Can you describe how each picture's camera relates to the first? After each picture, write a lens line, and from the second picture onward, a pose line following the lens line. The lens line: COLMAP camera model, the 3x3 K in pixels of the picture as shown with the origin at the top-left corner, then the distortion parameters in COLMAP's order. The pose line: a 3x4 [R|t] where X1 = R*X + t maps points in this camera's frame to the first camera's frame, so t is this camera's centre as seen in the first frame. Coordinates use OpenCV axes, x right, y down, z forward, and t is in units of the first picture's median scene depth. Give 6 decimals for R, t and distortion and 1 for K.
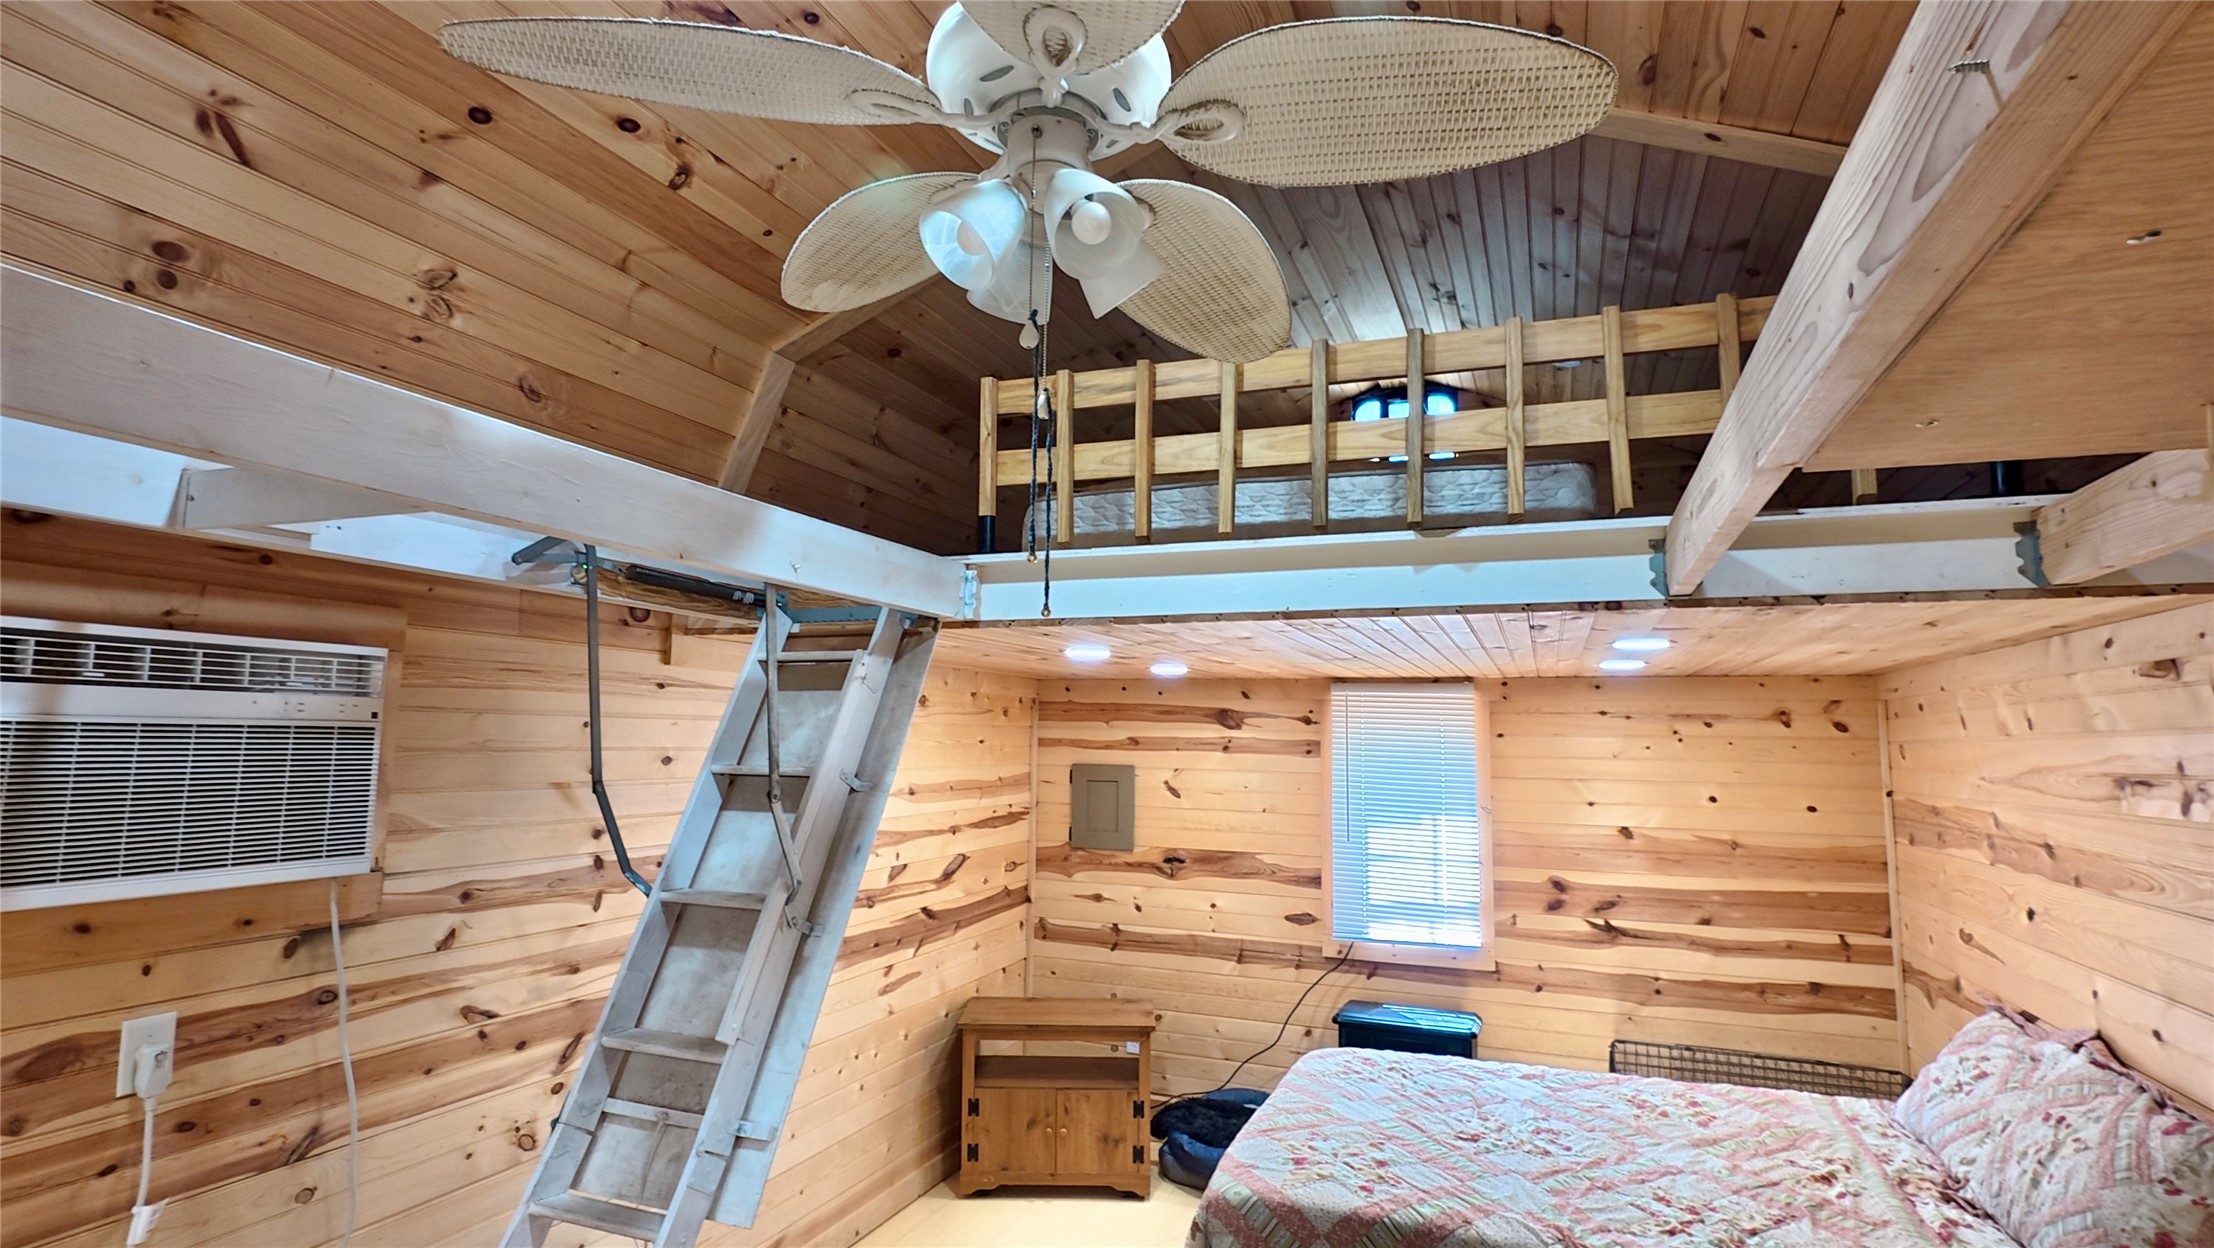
lens RADIAL K [[1102.7, 0, 1109.4], [0, 1102.7, 620.7], [0, 0, 1]] dist [-0.000211, -0.001453]
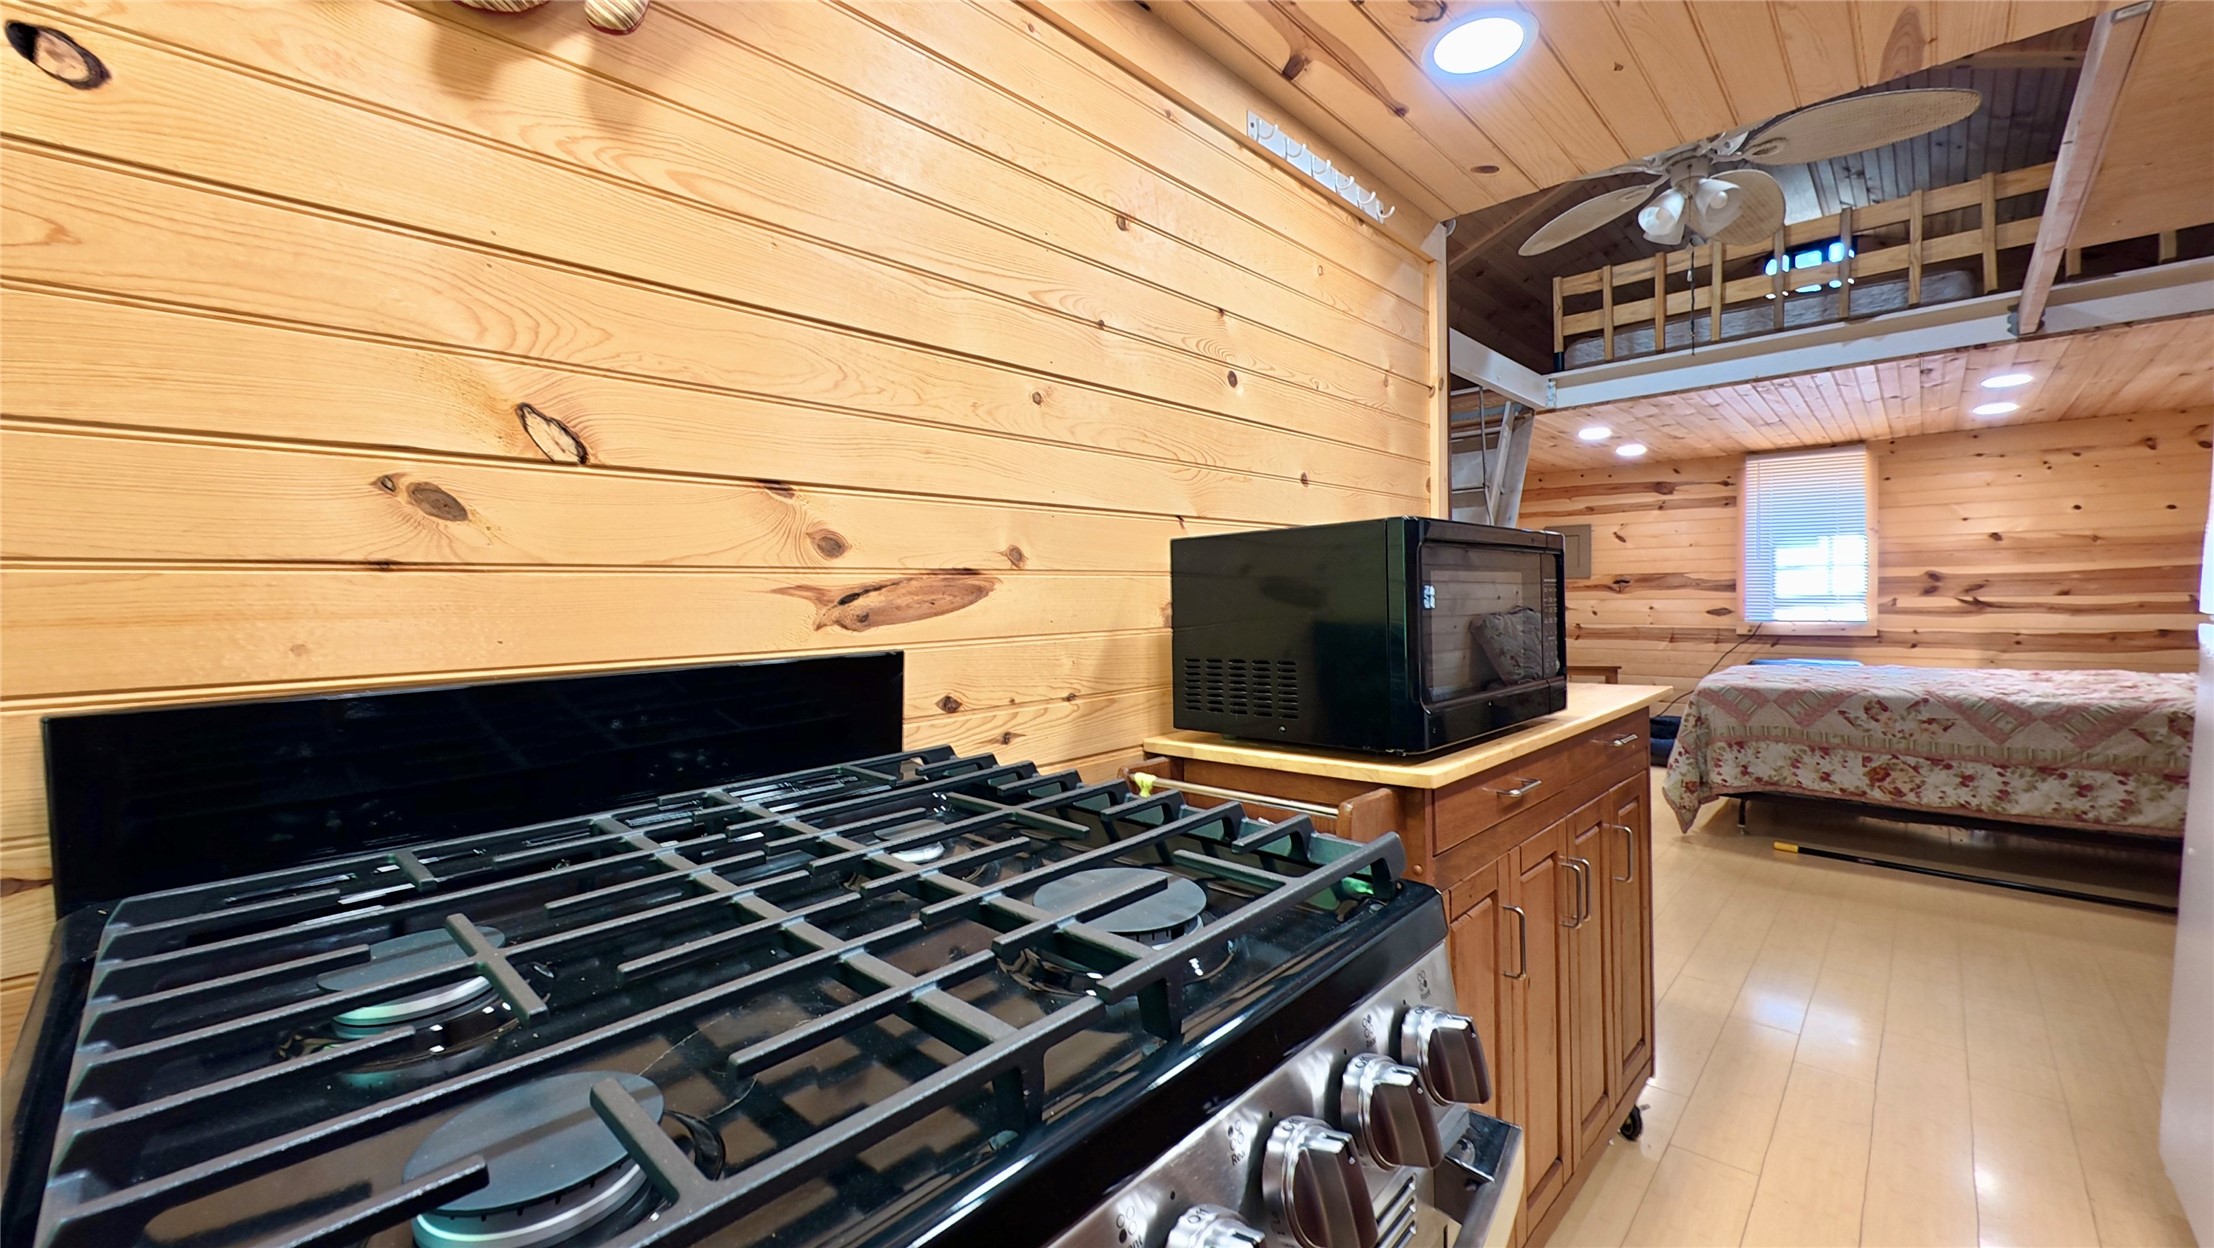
lens RADIAL K [[860.7, 0, 1105.2], [0, 860.7, 623.6], [0, 0, 1]] dist [-0.003764, -0.000138]
pose [[0.925903, -0.018716, -0.377298, -0.198514], [0.069463, 0.990177, 0.121344, 0.093342], [0.371321, -0.138561, 0.918108, -0.501898]]
